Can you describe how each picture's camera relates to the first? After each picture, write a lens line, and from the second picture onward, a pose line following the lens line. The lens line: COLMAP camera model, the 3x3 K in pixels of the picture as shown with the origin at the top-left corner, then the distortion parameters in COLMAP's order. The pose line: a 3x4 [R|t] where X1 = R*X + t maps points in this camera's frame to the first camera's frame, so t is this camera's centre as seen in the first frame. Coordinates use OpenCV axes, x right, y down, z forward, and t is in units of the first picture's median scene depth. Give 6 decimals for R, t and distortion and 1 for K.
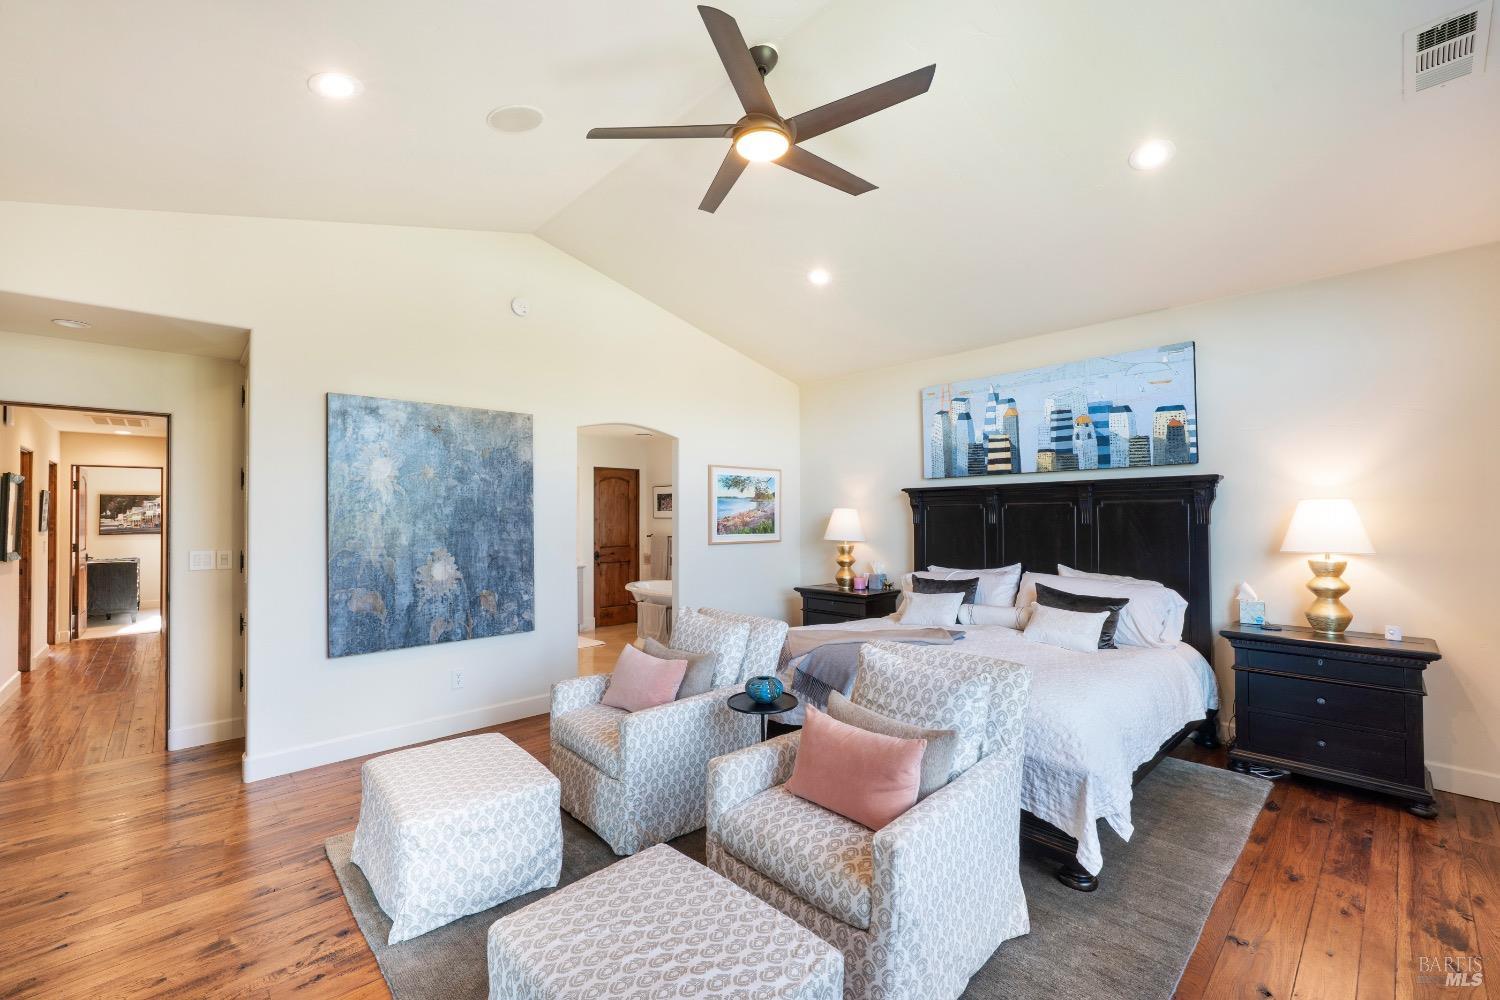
lens RADIAL K [[640.9, 0, 750.0], [0, 640.9, 500.0], [0, 0, 1]] dist [0.003280, 0.000198]
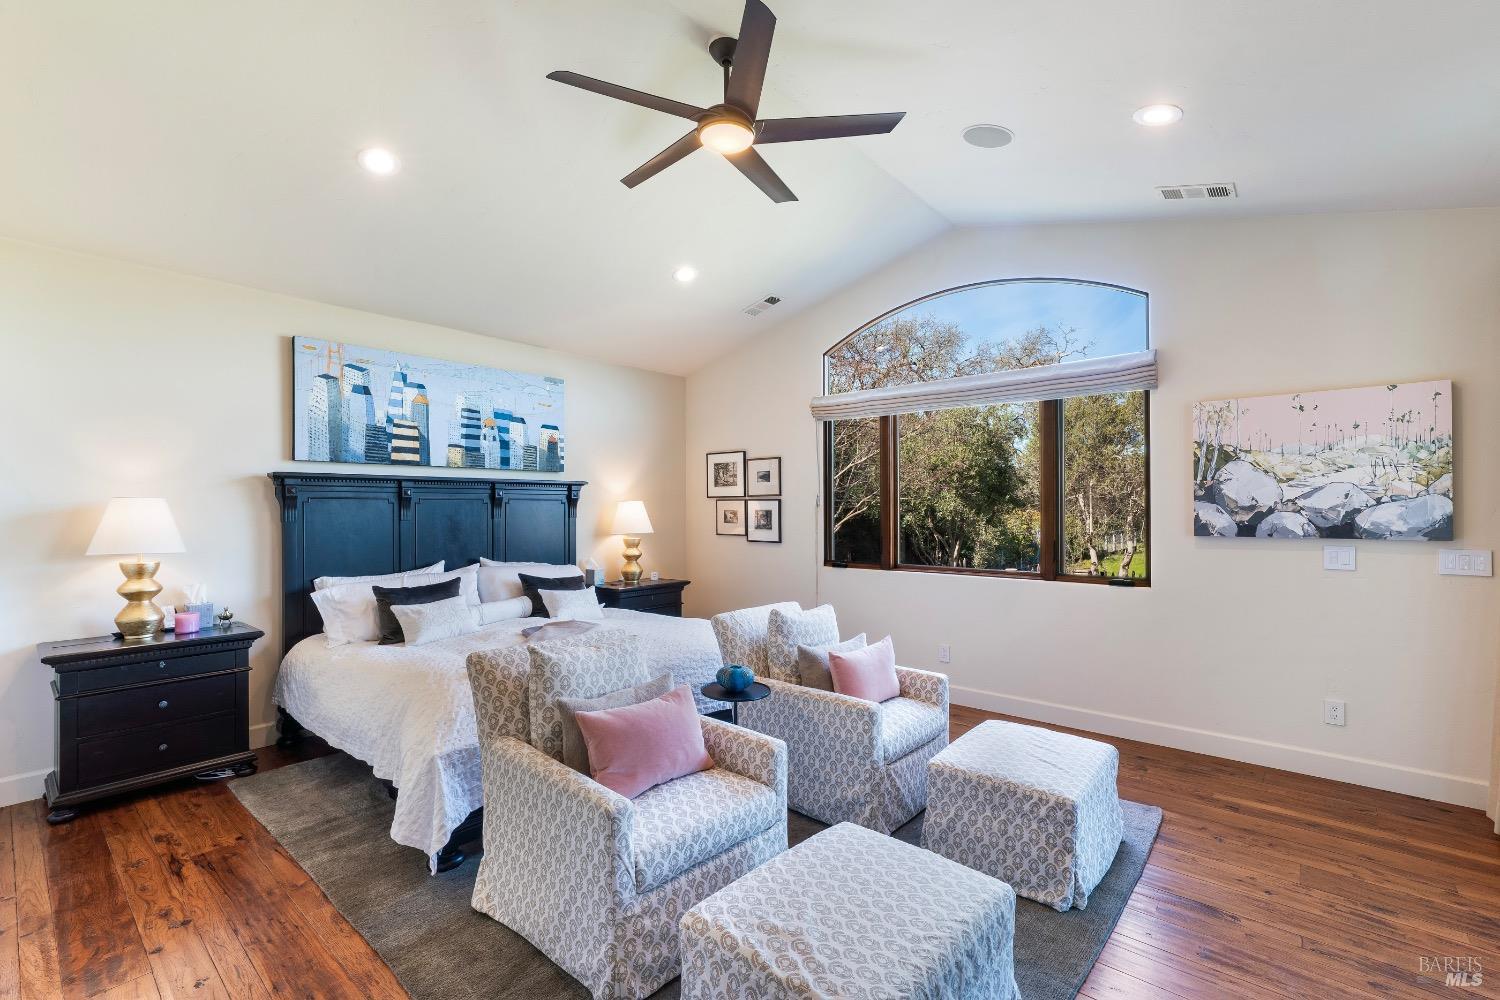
lens RADIAL K [[659.5, 0, 750.0], [0, 659.5, 500.0], [0, 0, 1]] dist [0.000664, 0.000046]
pose [[-0.108571, 0.021355, 0.993859, -0.613402], [-0.020713, 0.999504, -0.023739, 0.022340], [-0.993873, -0.023163, -0.108075, 0.656472]]
